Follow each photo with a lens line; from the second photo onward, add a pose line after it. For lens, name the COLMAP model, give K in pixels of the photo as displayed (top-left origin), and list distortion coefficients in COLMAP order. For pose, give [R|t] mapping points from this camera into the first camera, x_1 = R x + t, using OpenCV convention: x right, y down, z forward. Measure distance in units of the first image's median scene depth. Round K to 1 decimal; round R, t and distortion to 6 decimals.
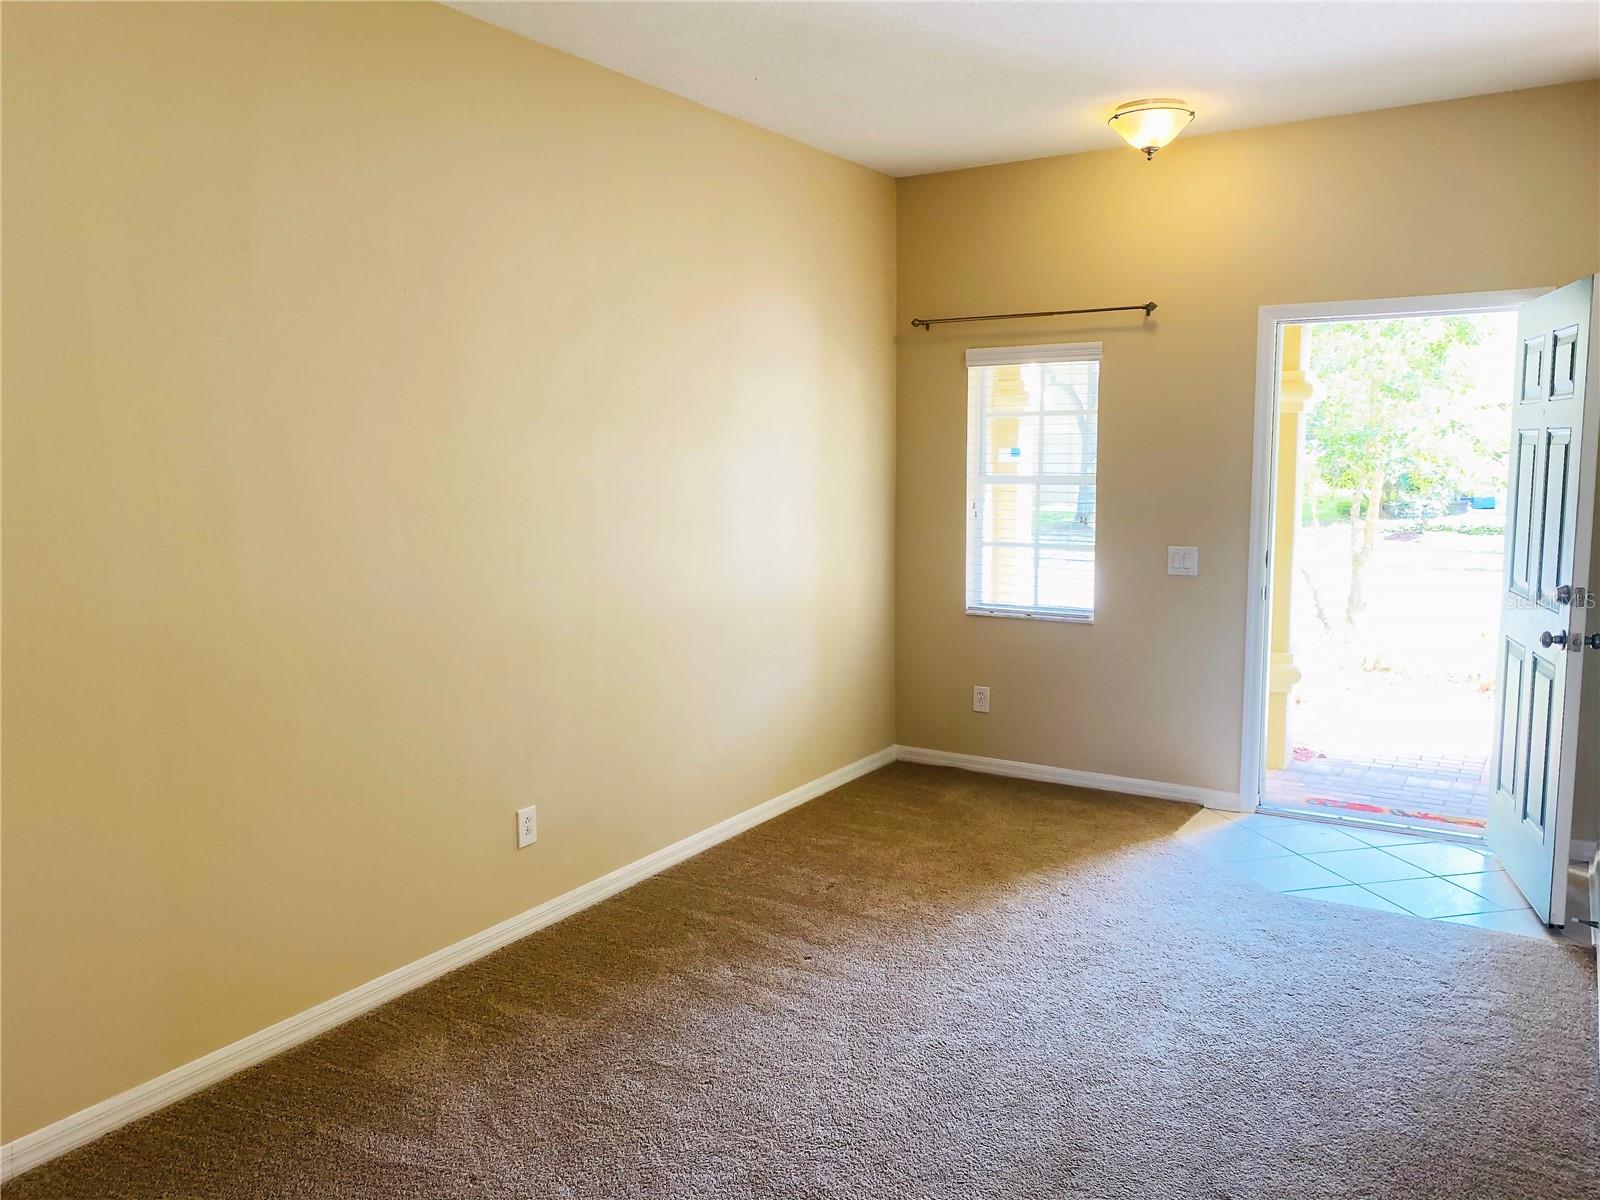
lens RADIAL K [[1221.8, 0, 810.7], [0, 1221.8, 596.2], [0, 0, 1]] dist [0.013076, 0.000553]
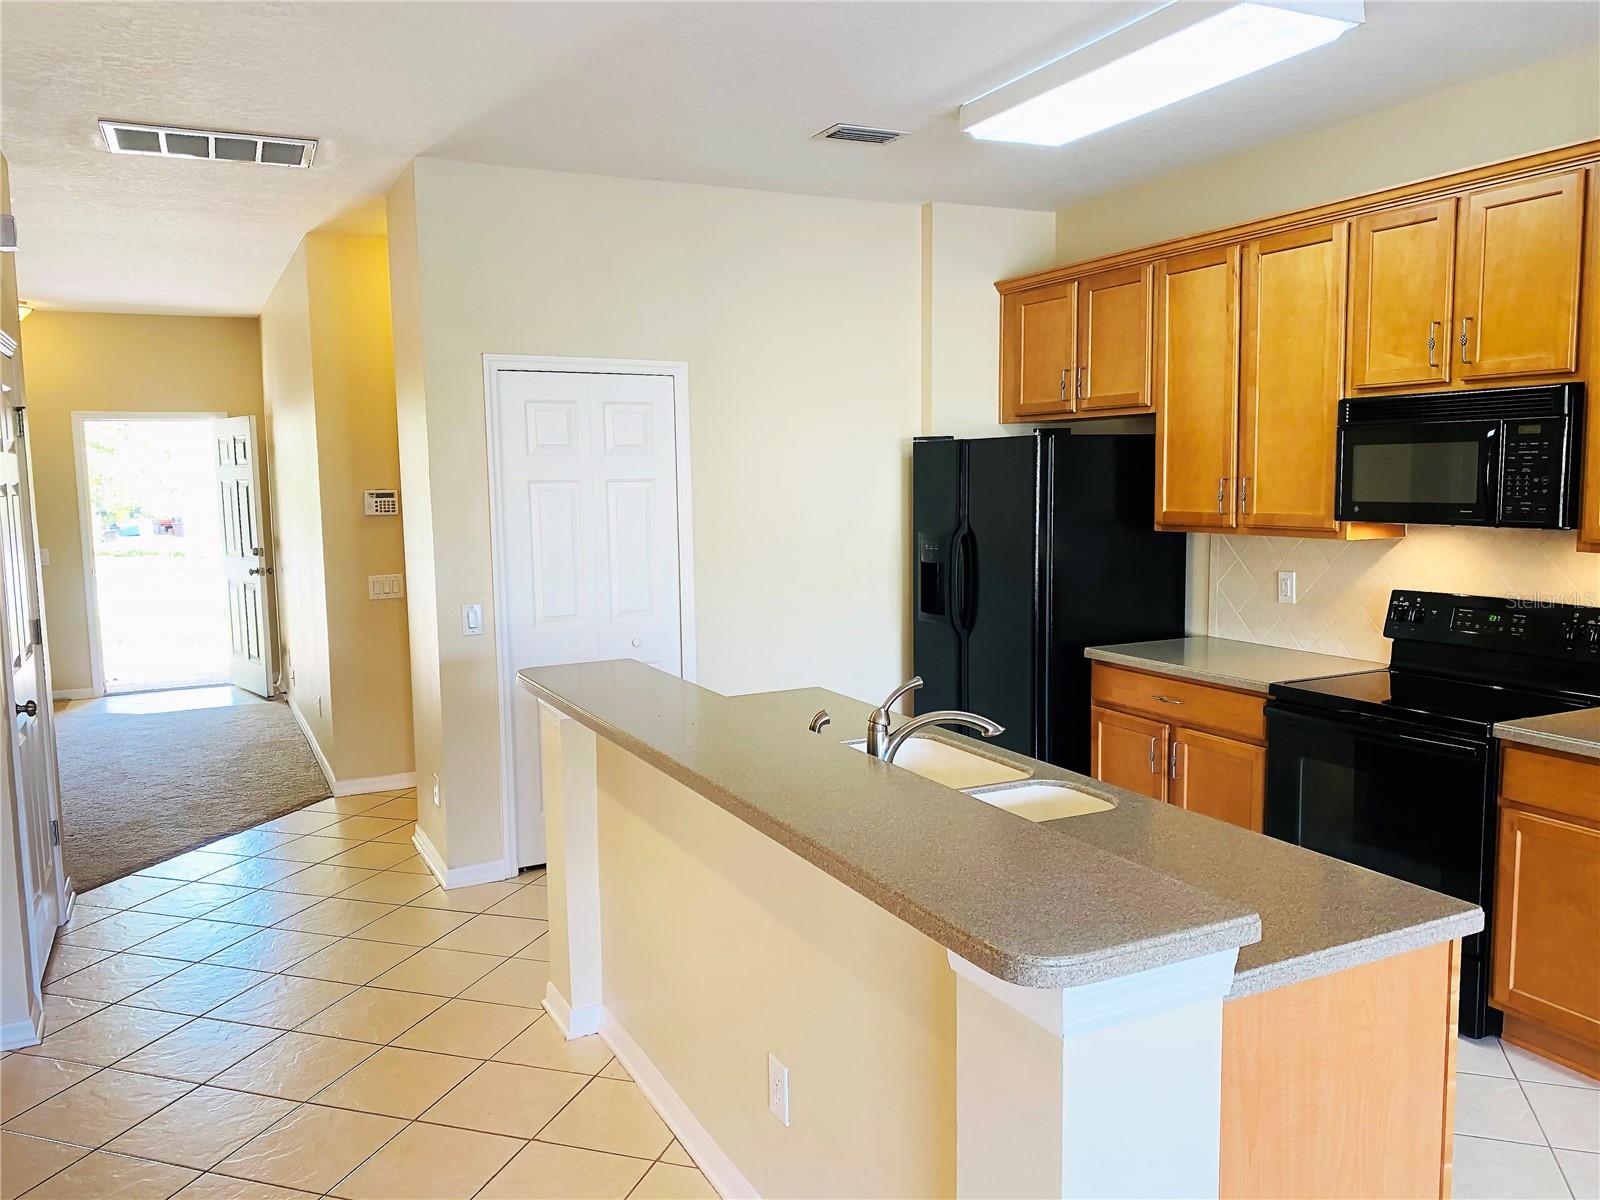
lens RADIAL K [[1221.8, 0, 810.7], [0, 1221.8, 596.2], [0, 0, 1]] dist [0.013076, 0.000553]
pose [[0.514357, -0.093085, 0.852509, -0.792944], [0.116422, 0.992468, 0.038124, 0.111581], [-0.849637, 0.079641, 0.521320, -1.043965]]
